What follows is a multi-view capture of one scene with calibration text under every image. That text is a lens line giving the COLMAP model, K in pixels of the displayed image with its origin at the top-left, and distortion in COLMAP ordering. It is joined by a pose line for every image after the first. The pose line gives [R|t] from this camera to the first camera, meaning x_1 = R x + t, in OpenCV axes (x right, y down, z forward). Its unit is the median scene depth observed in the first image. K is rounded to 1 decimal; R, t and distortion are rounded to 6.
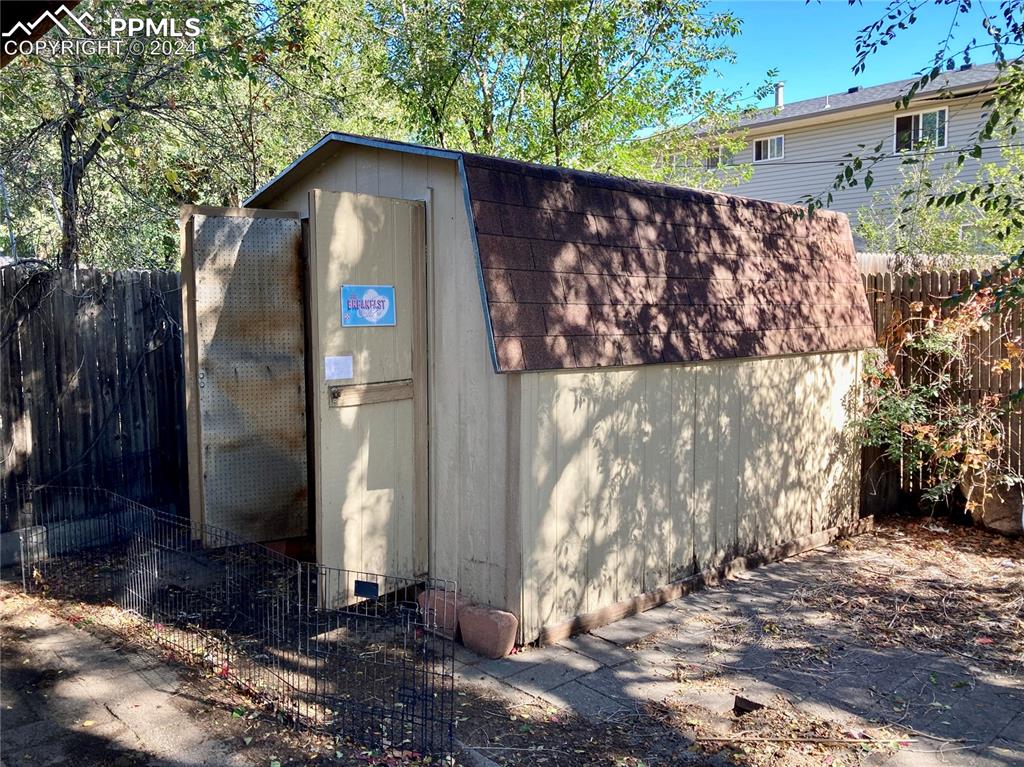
lens RADIAL K [[843.0, 0, 511.6], [0, 843.0, 383.4], [0, 0, 1]] dist [0.000411, -0.000234]
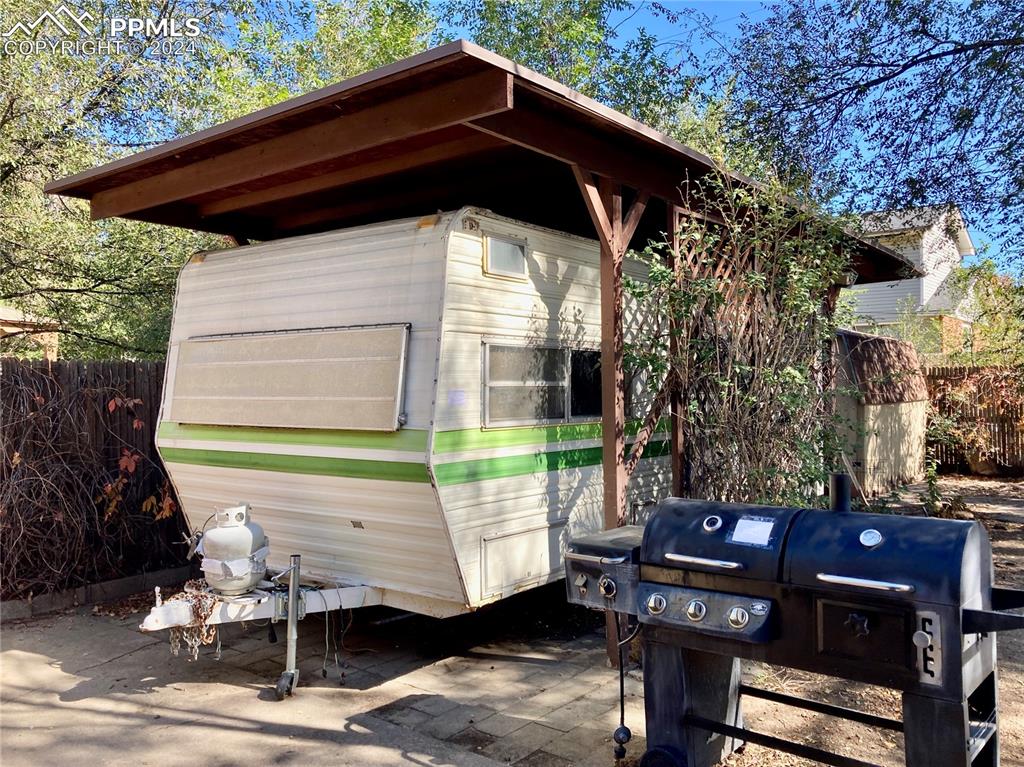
lens RADIAL K [[843.0, 0, 512.1], [0, 843.0, 383.4], [0, 0, 1]] dist [0.000411, -0.000234]
pose [[0.988868, 0.003325, 0.148755, -1.147513], [0.008155, 0.997036, -0.076501, 0.089285], [-0.148569, 0.076863, 0.985910, -1.231543]]
